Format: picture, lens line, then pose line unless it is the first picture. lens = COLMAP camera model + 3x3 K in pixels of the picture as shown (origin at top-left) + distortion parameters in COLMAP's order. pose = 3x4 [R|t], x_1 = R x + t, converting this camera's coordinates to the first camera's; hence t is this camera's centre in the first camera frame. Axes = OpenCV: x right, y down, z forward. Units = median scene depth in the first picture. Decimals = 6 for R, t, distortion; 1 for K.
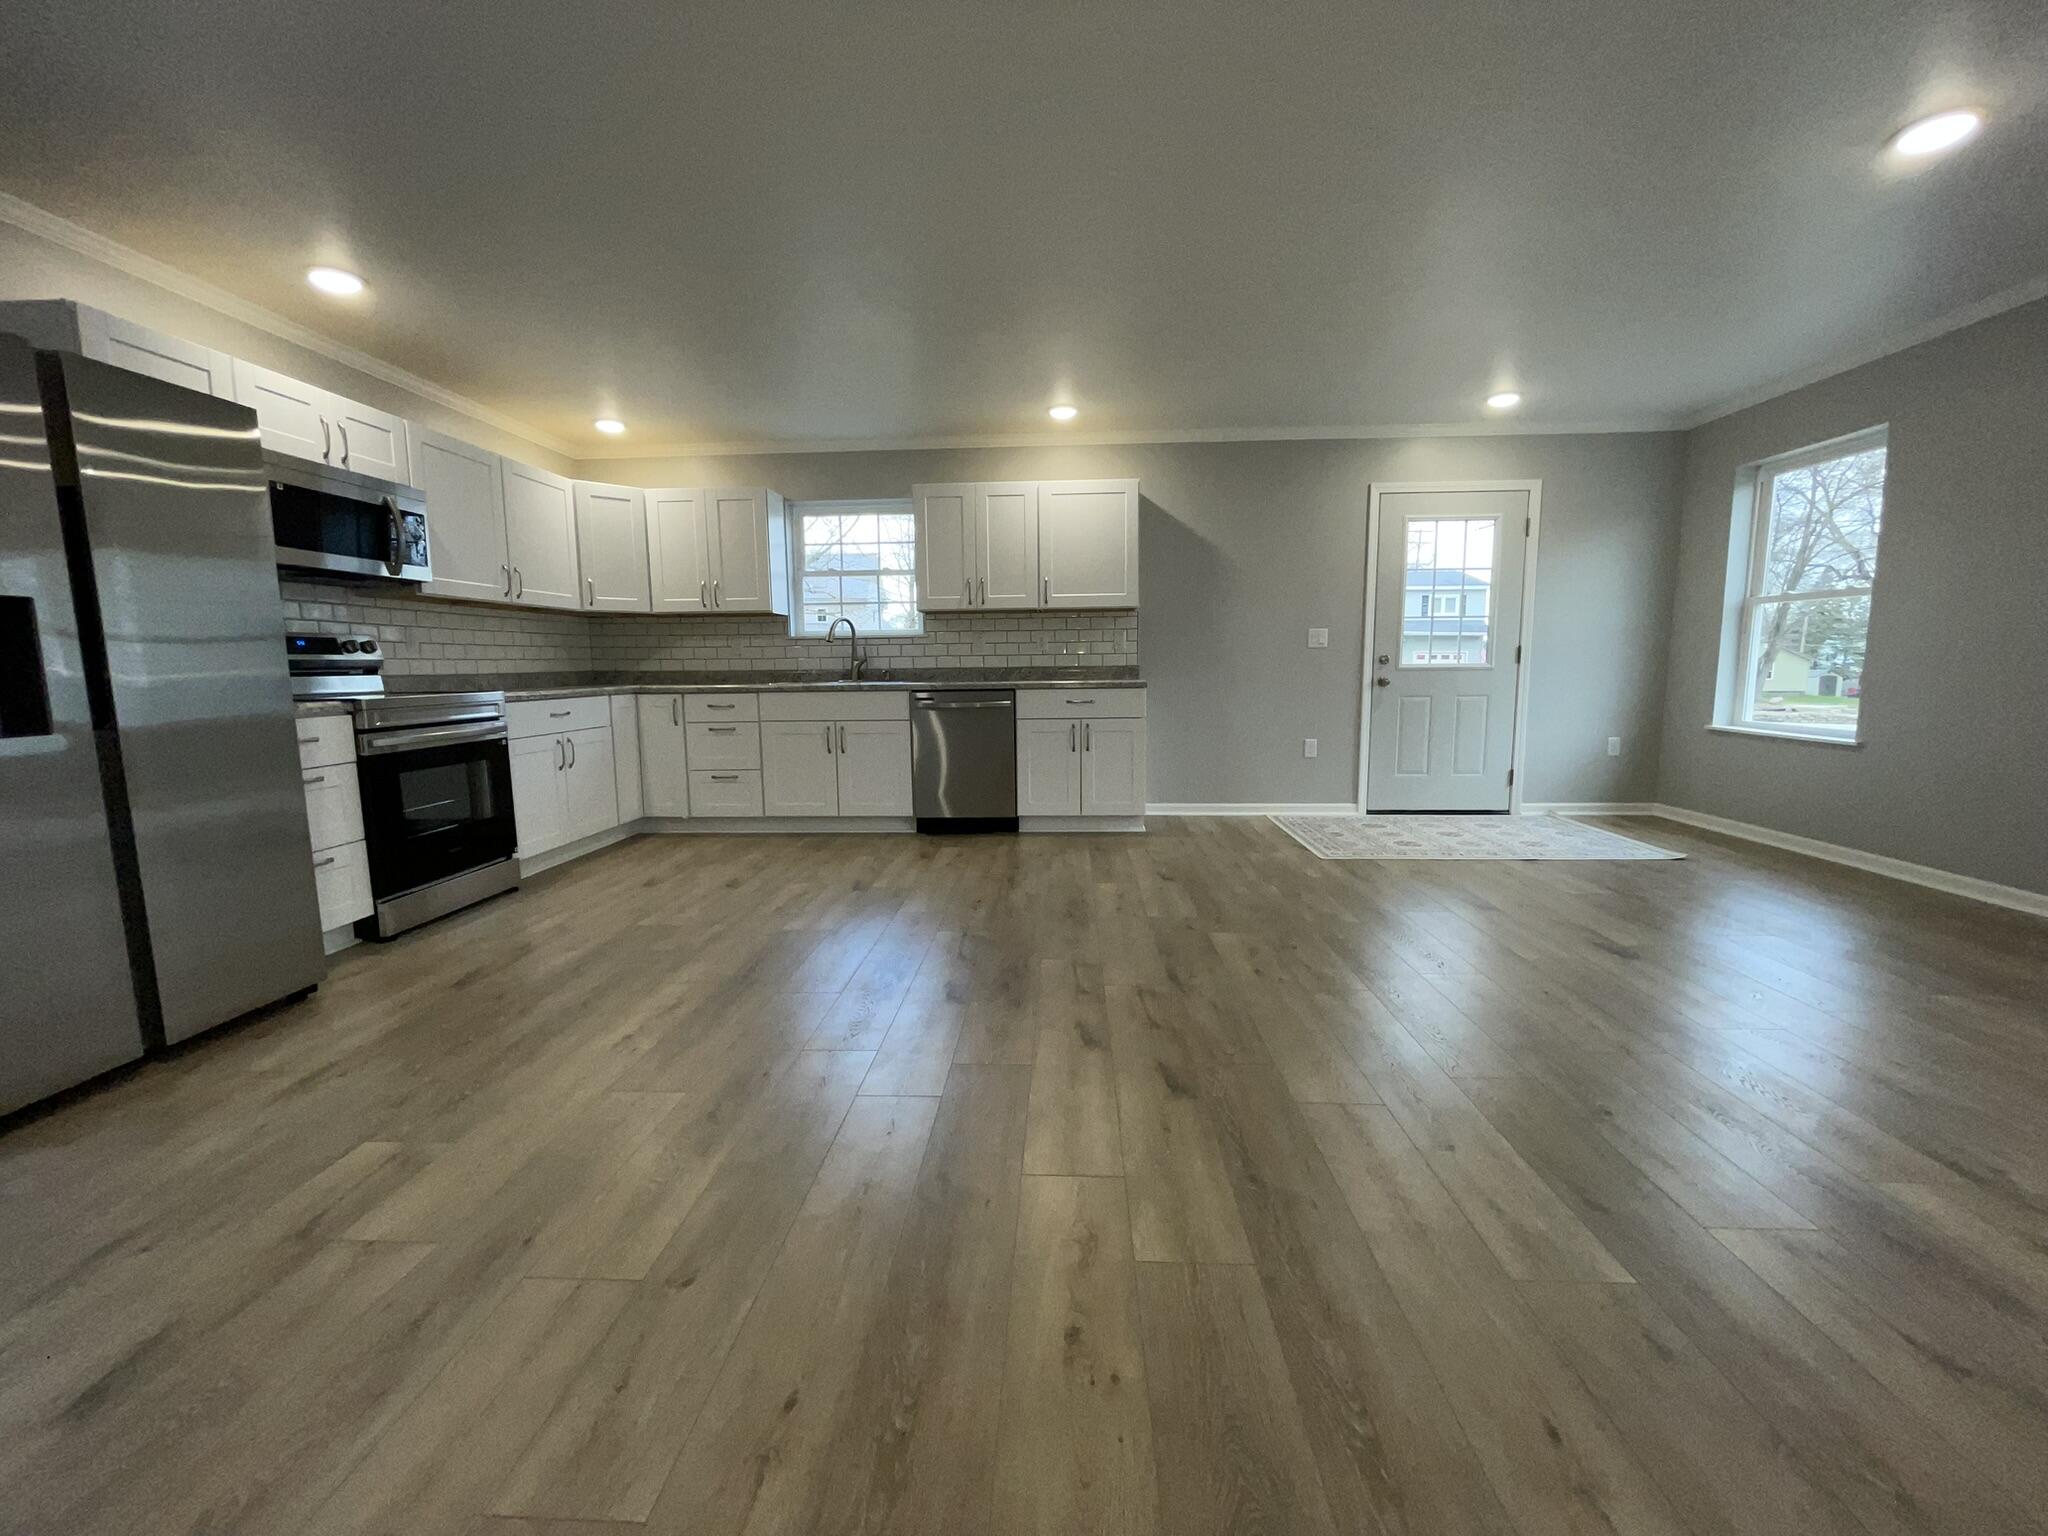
lens RADIAL K [[823.6, 0, 1026.6], [0, 823.6, 766.2], [0, 0, 1]] dist [0.000266, -0.000122]
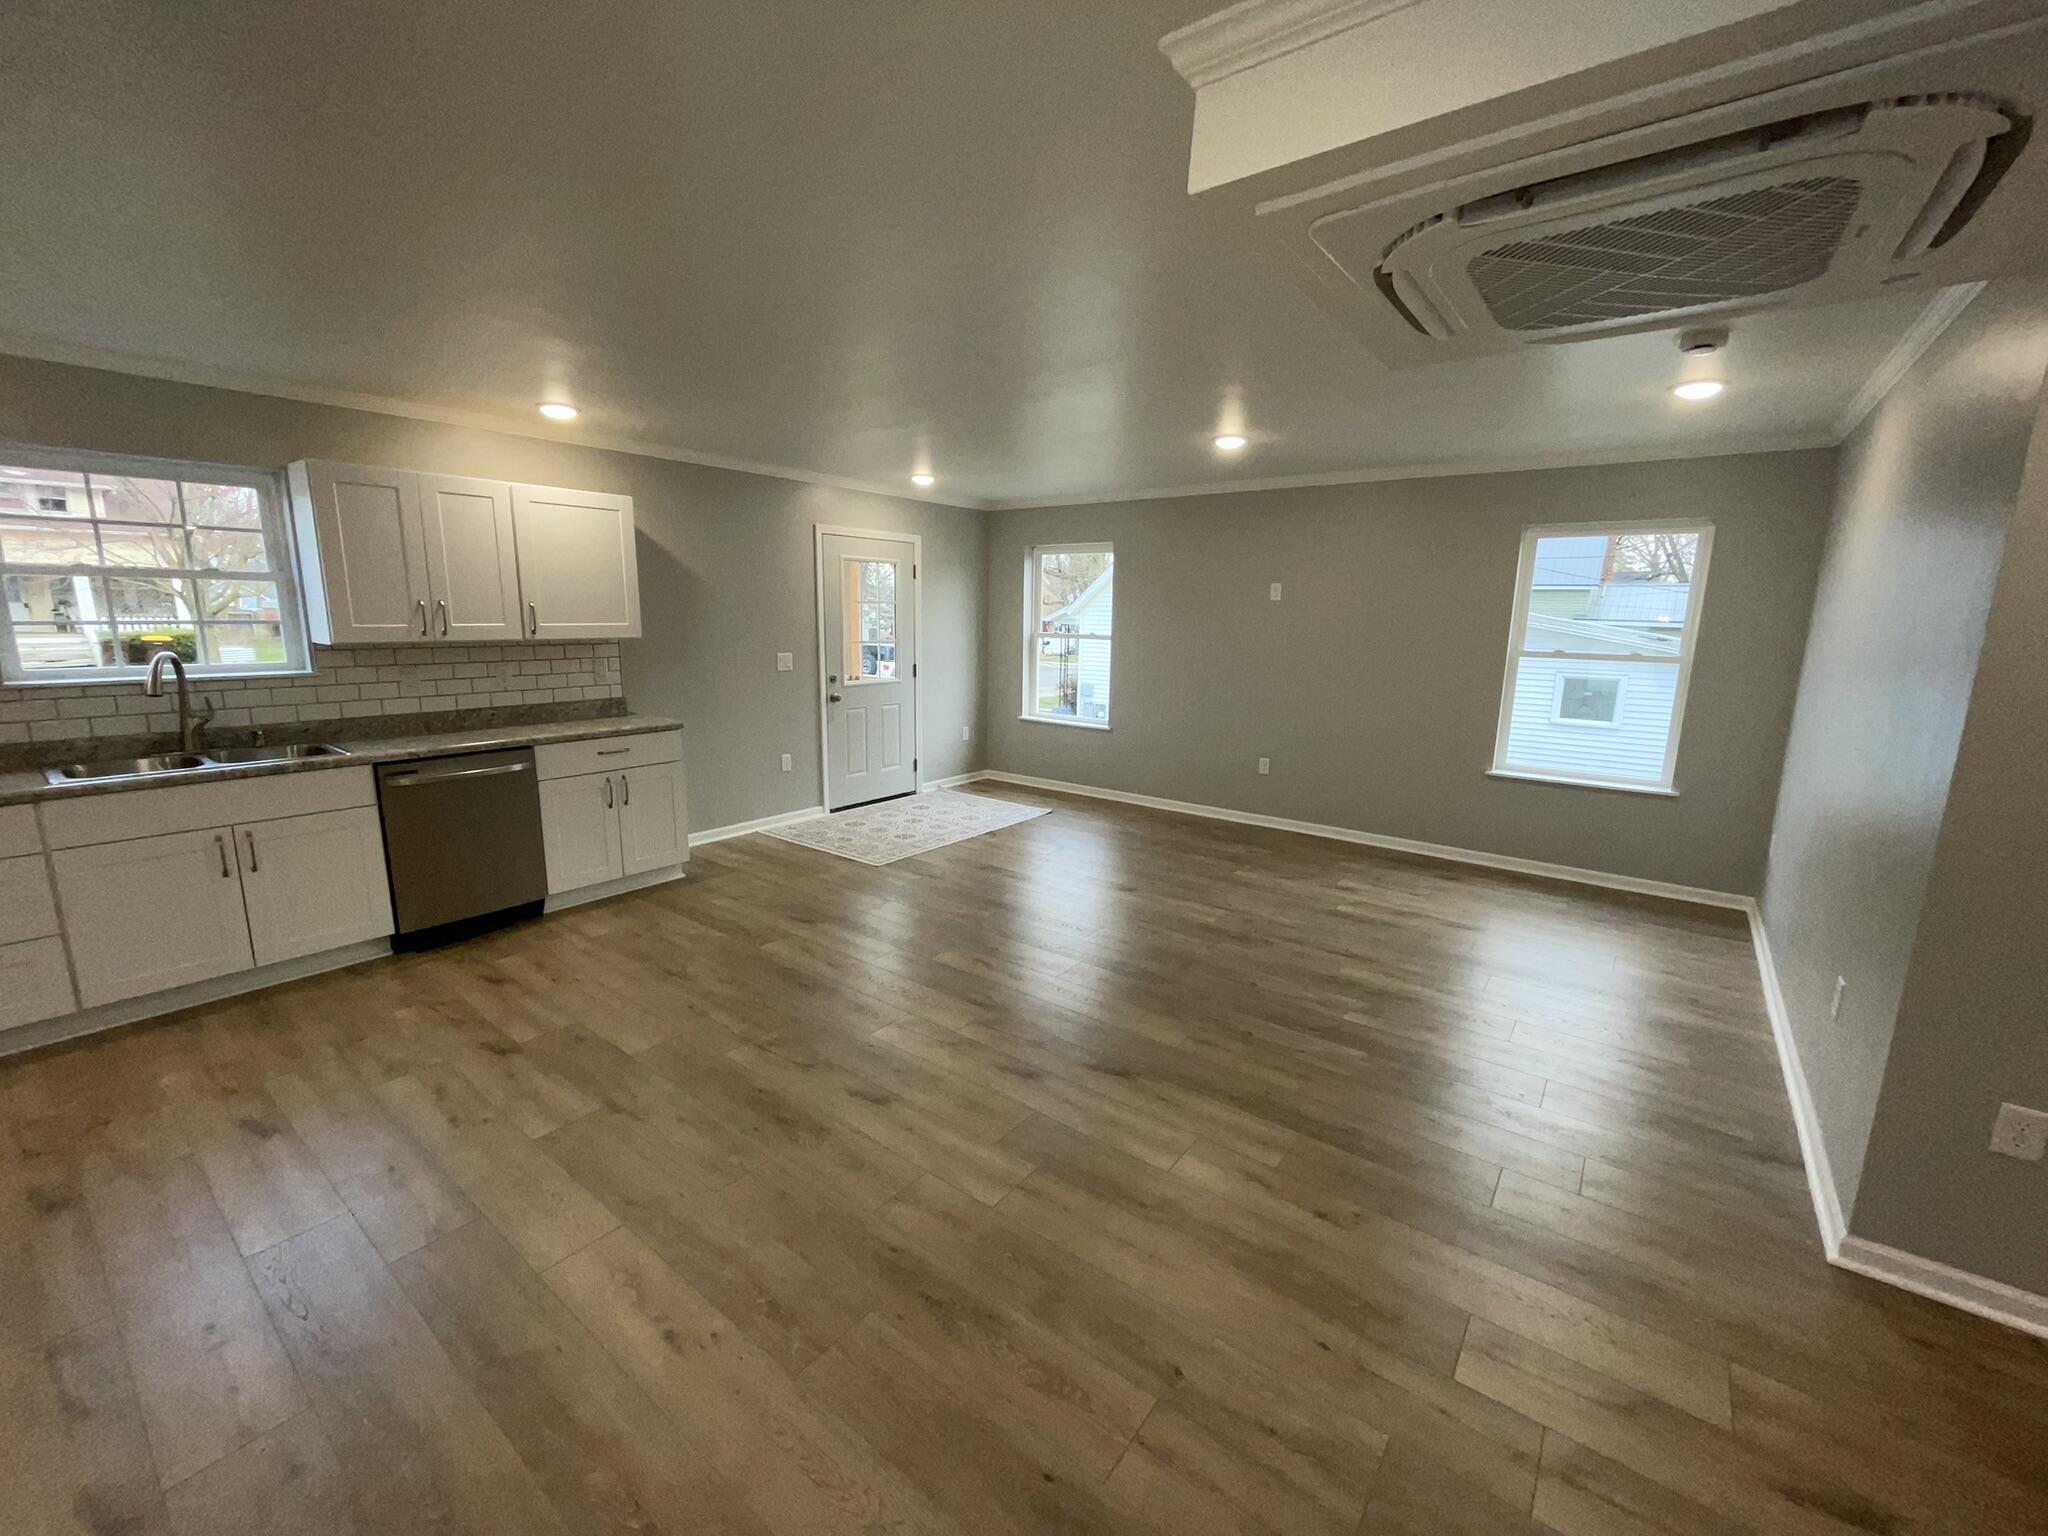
lens RADIAL K [[823.6, 0, 1026.6], [0, 823.6, 766.2], [0, 0, 1]] dist [0.000266, -0.000122]
pose [[0.567487, -0.133596, 0.812472, -0.392210], [0.080501, 0.991024, 0.106727, -0.117911], [-0.819438, 0.004839, 0.573148, 0.129176]]
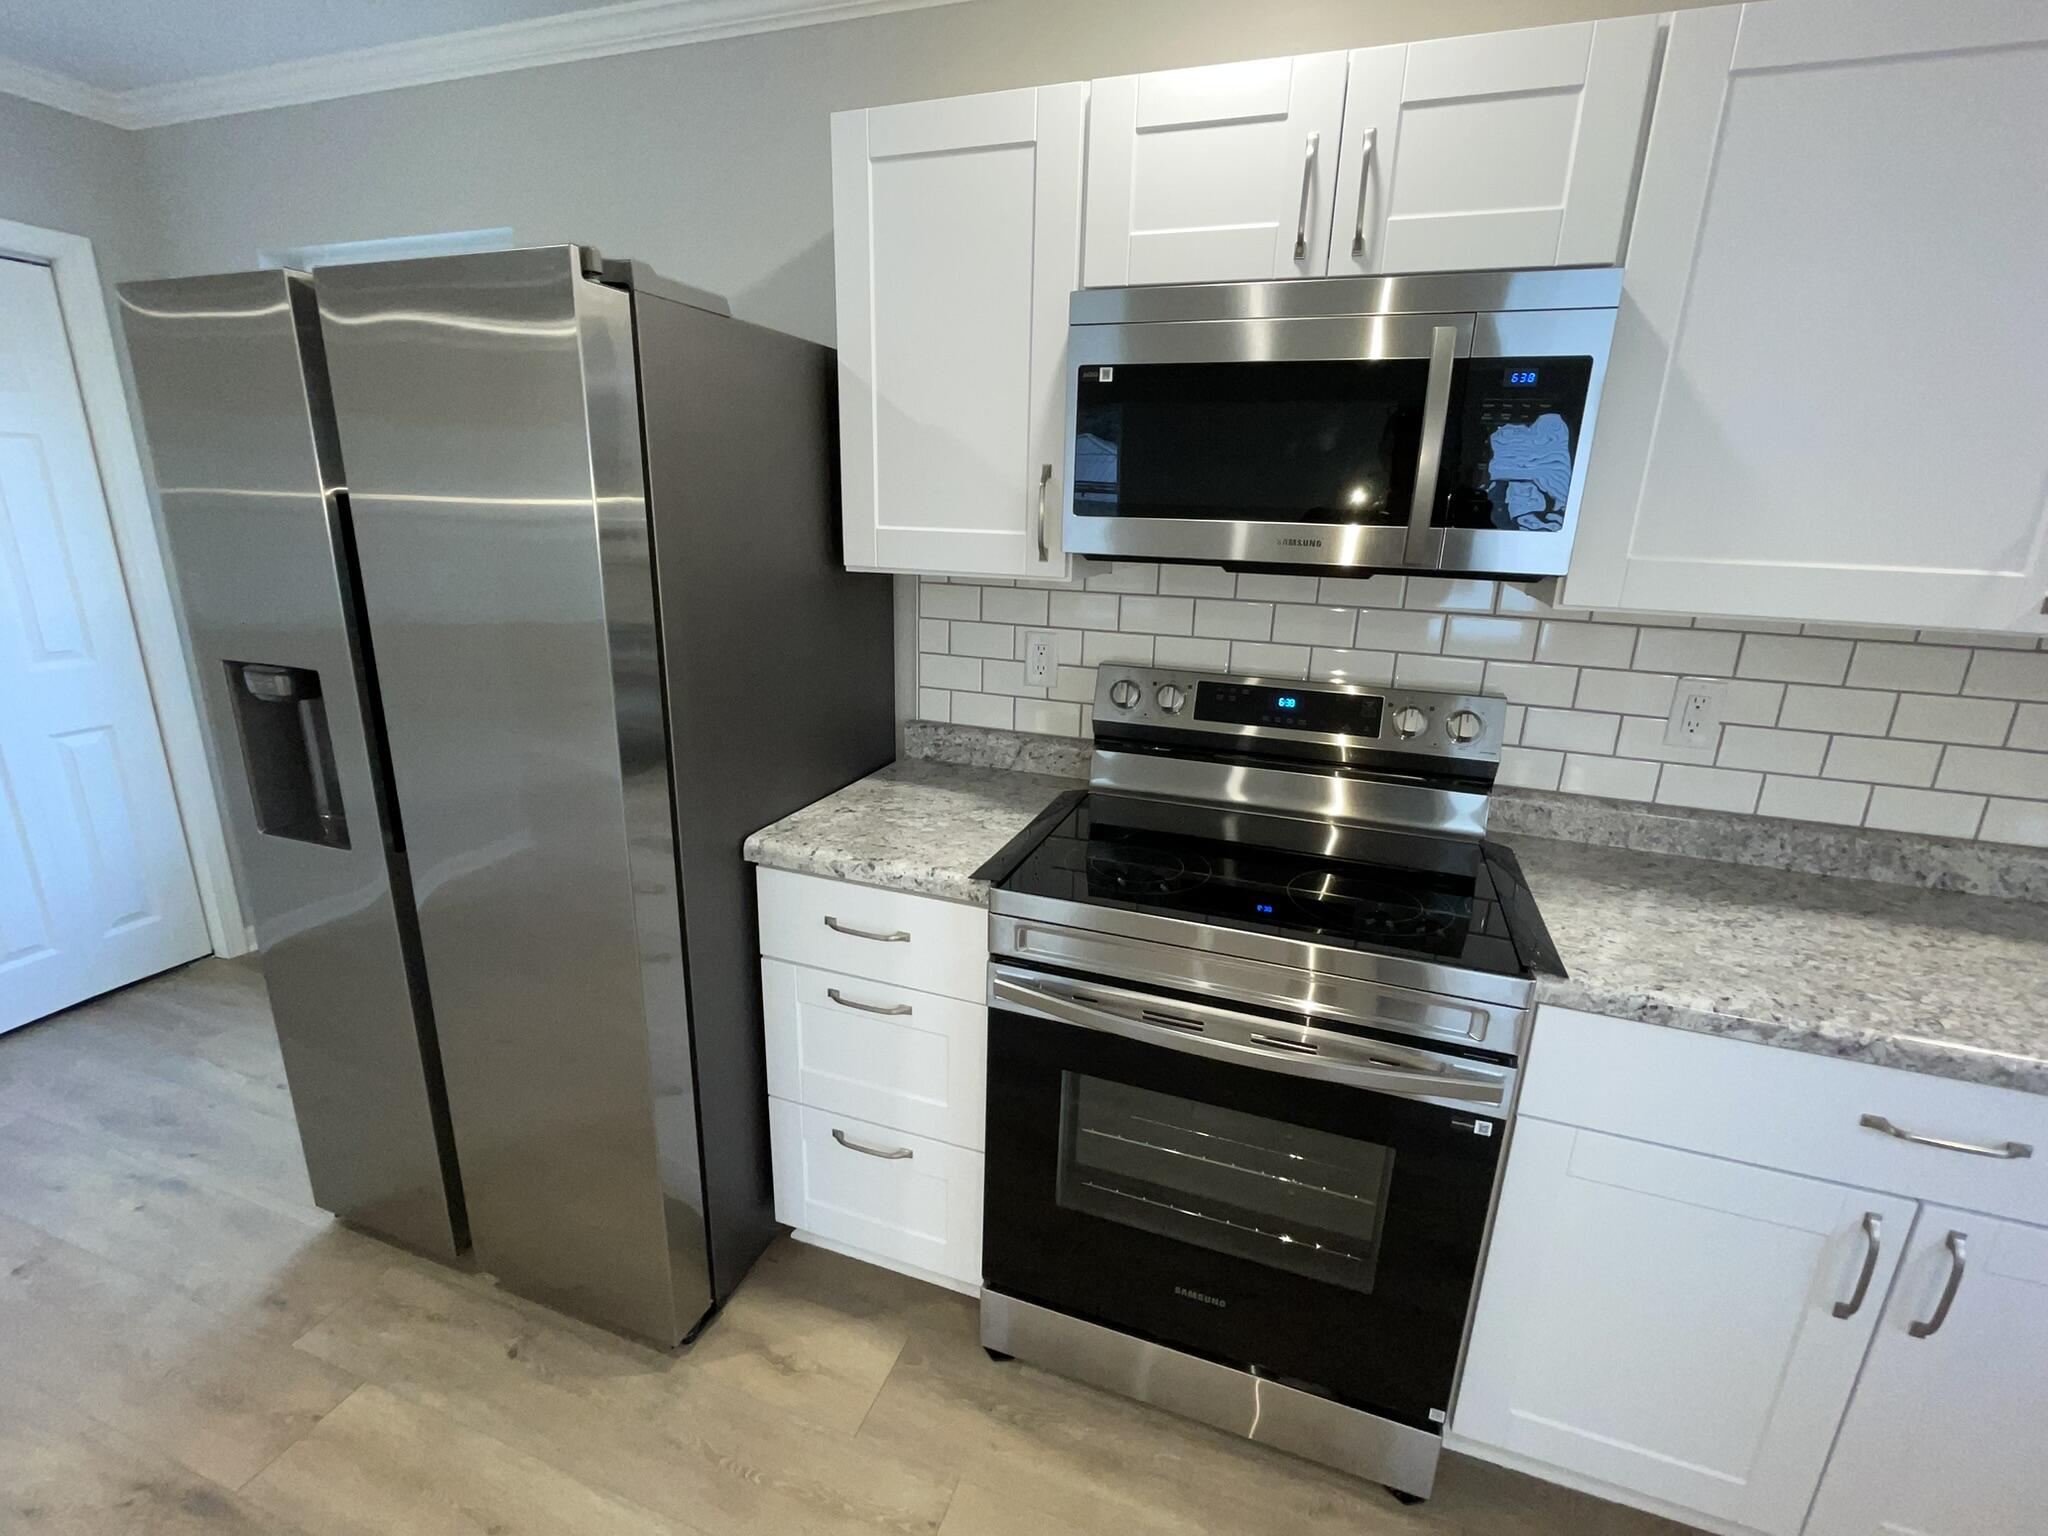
lens RADIAL K [[892.8, 0, 1025.7], [0, 892.8, 759.8], [0, 0, 1]] dist [-0.013162, 0.000029]
pose [[-0.275791, 0.257411, -0.926110, -0.245459], [-0.145170, 0.941270, 0.304855, -0.171101], [0.950192, 0.218520, -0.222225, 0.664520]]
